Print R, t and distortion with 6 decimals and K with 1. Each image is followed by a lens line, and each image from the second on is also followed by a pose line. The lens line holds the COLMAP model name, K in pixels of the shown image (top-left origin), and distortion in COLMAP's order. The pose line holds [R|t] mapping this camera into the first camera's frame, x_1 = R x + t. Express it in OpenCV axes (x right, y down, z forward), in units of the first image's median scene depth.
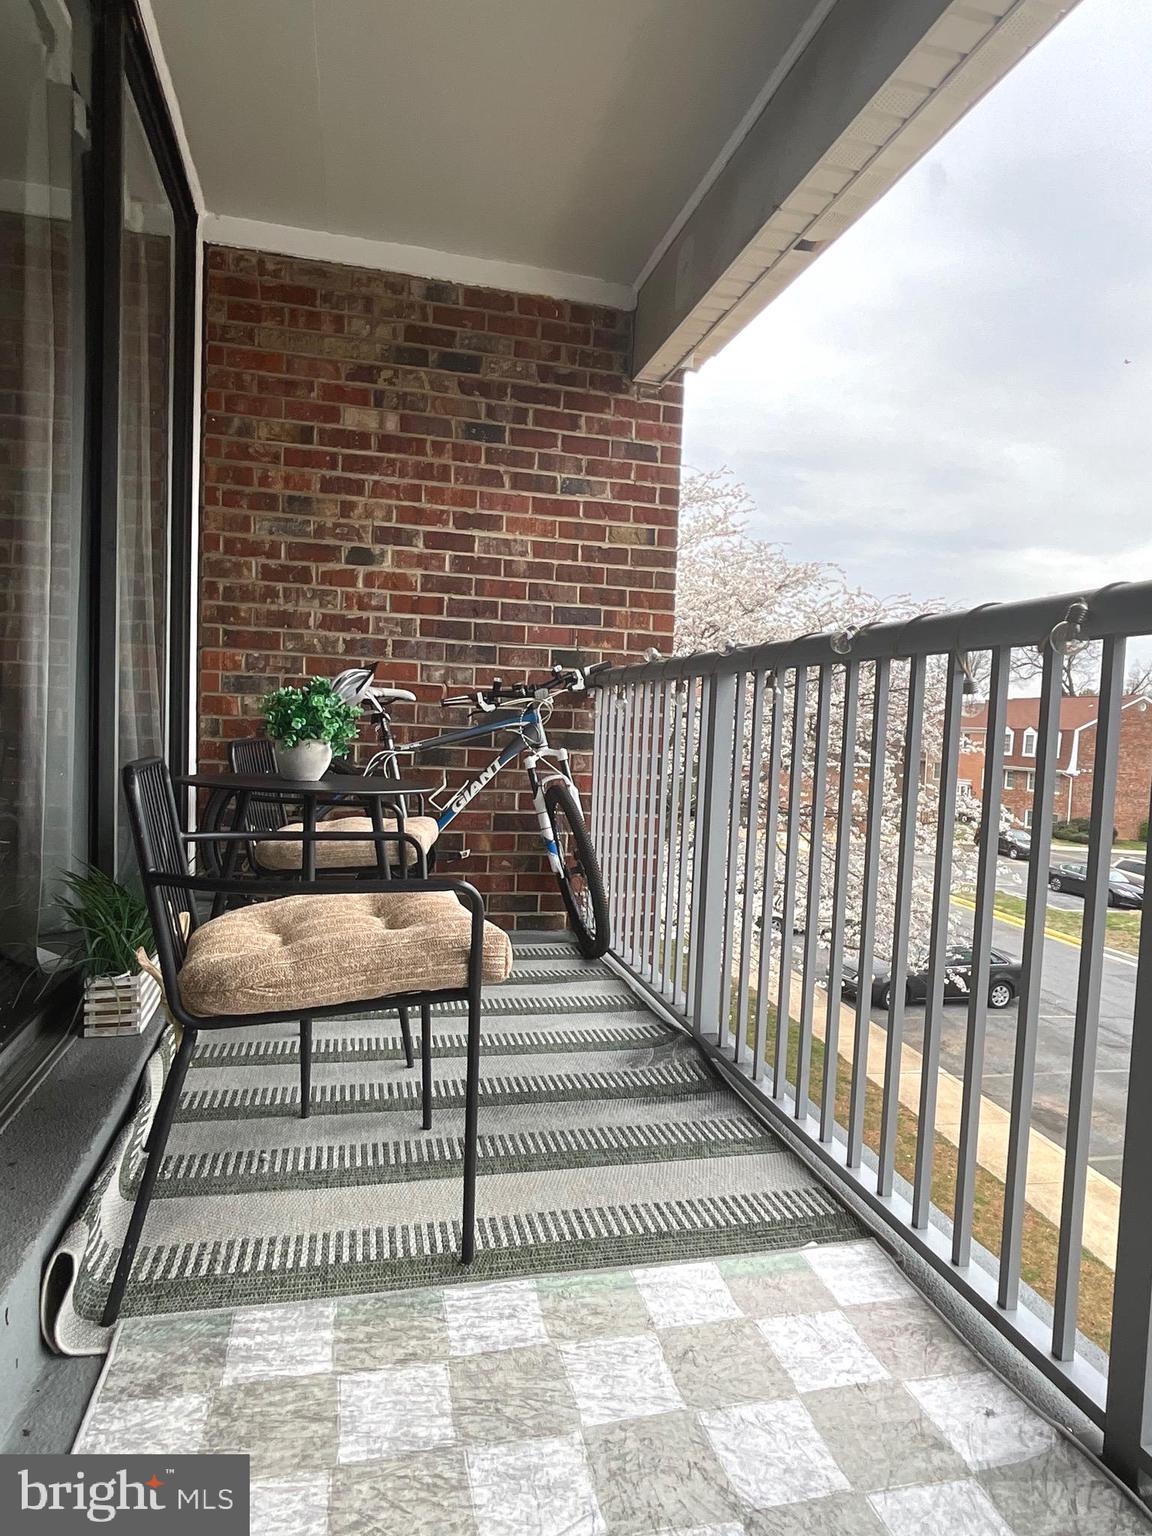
lens RADIAL K [[917.5, 0, 576.0], [0, 917.5, 768.0], [0, 0, 1]] dist [-0.003155, -0.000394]
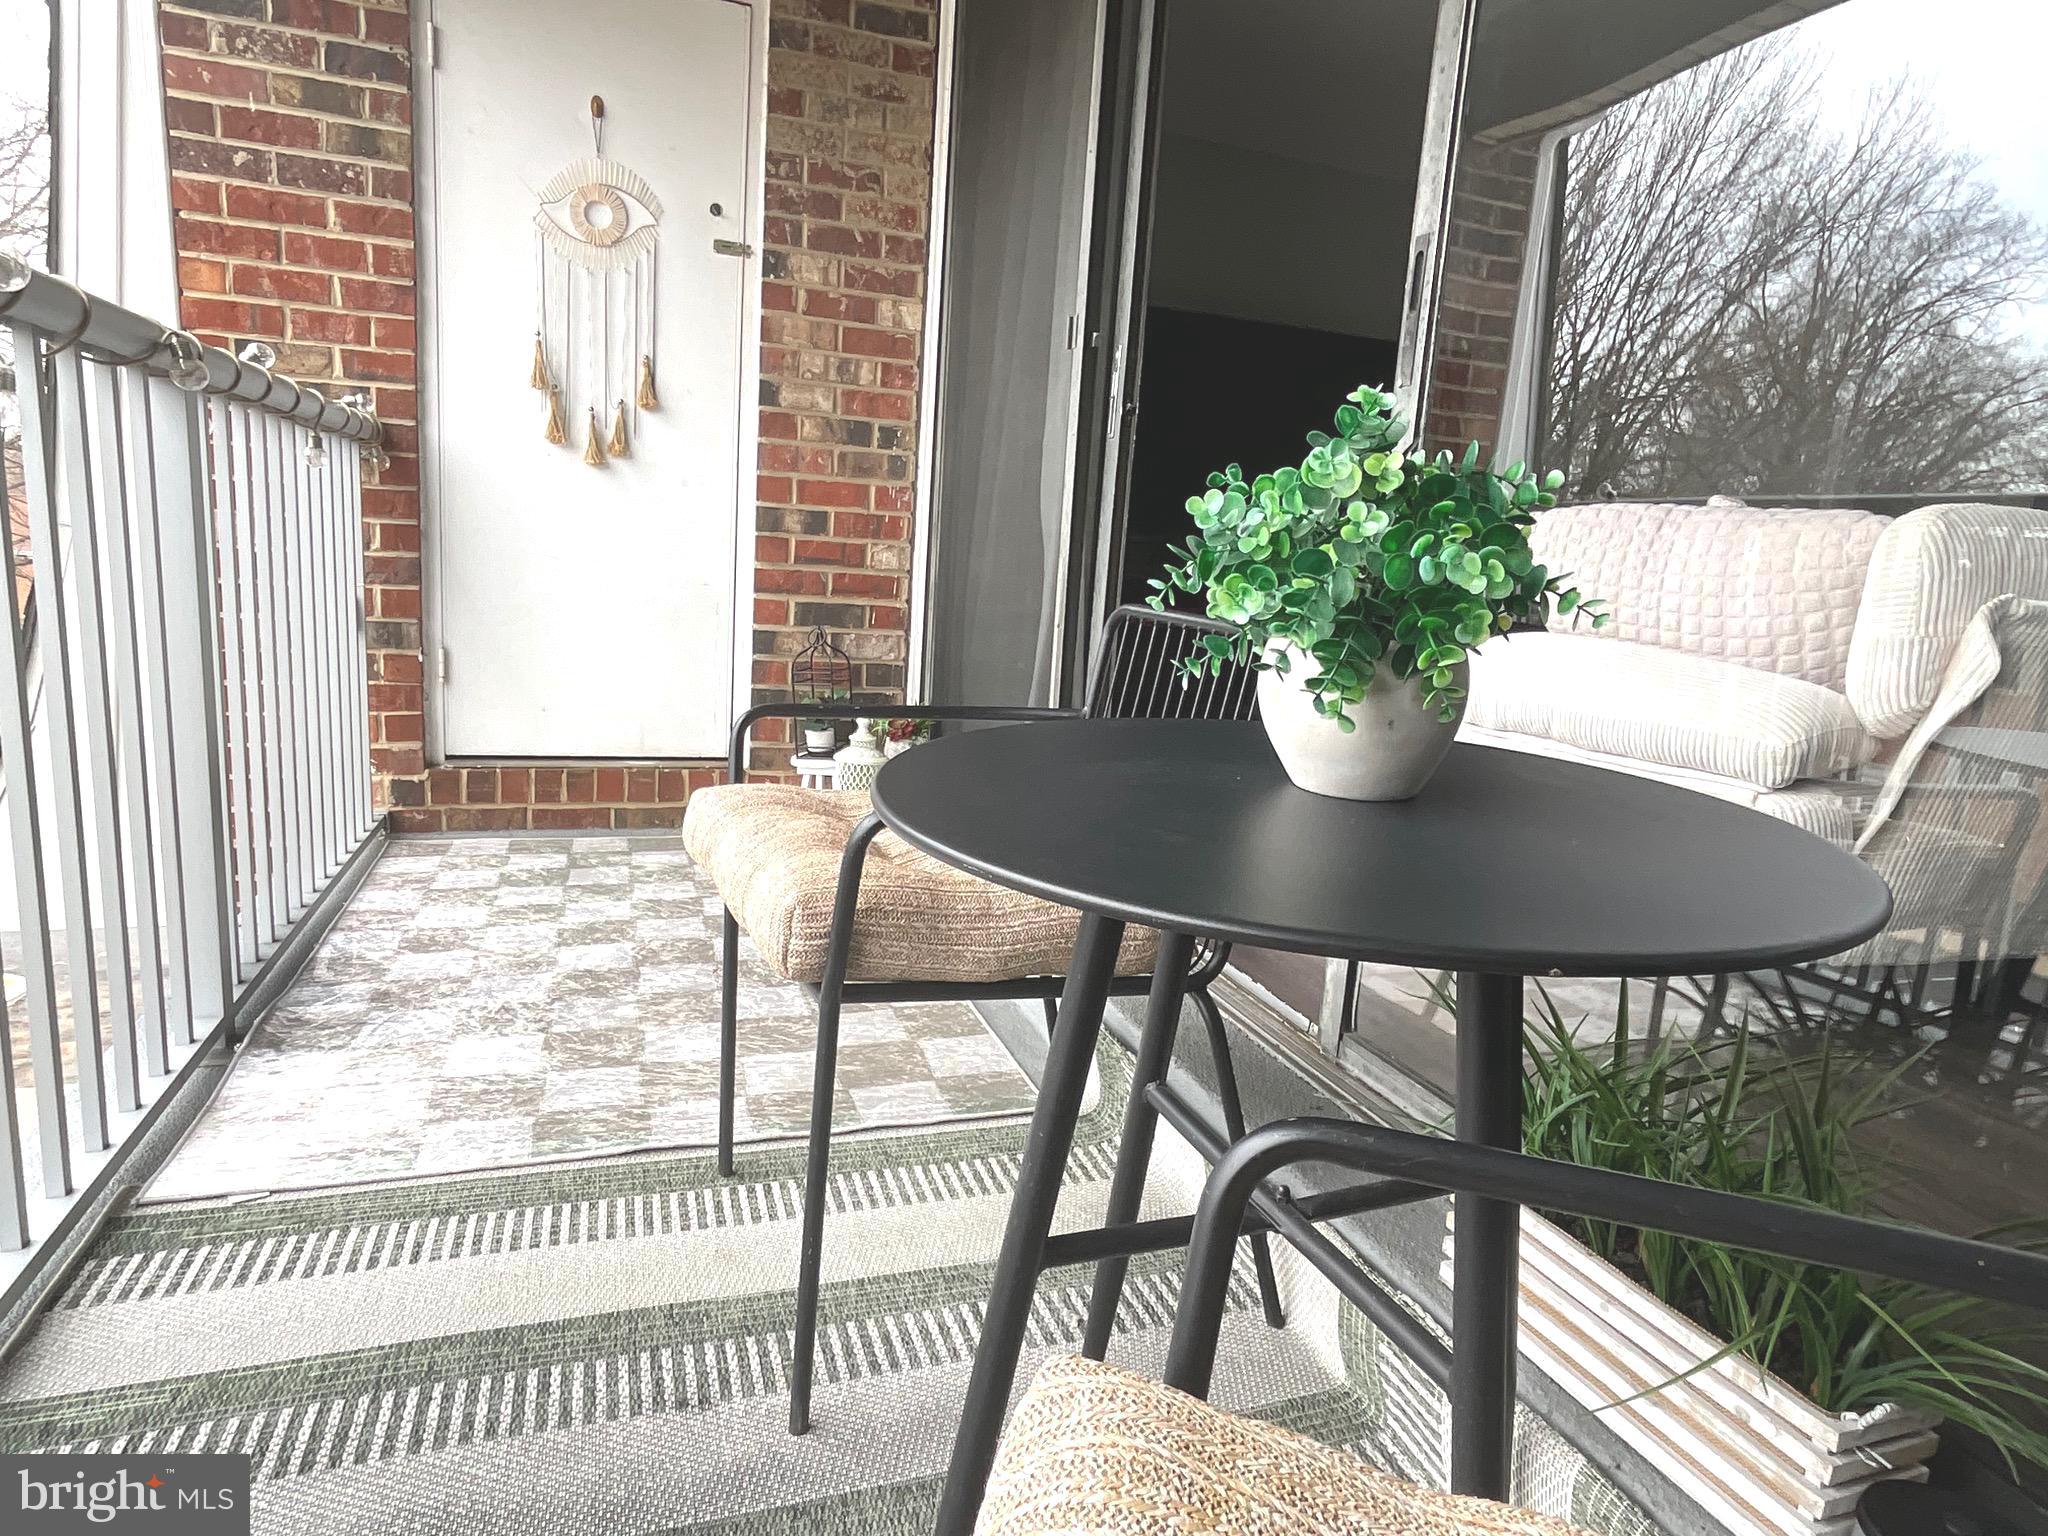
lens RADIAL K [[1186.4, 0, 1024.0], [0, 1186.4, 768.0], [0, 0, 1]] dist [-0.016334, 0.014963]
pose [[-0.990370, -0.085926, -0.108557, -0.228346], [-0.108468, 0.968836, 0.222693, -0.085077], [0.086039, 0.232324, -0.968826, 1.890493]]
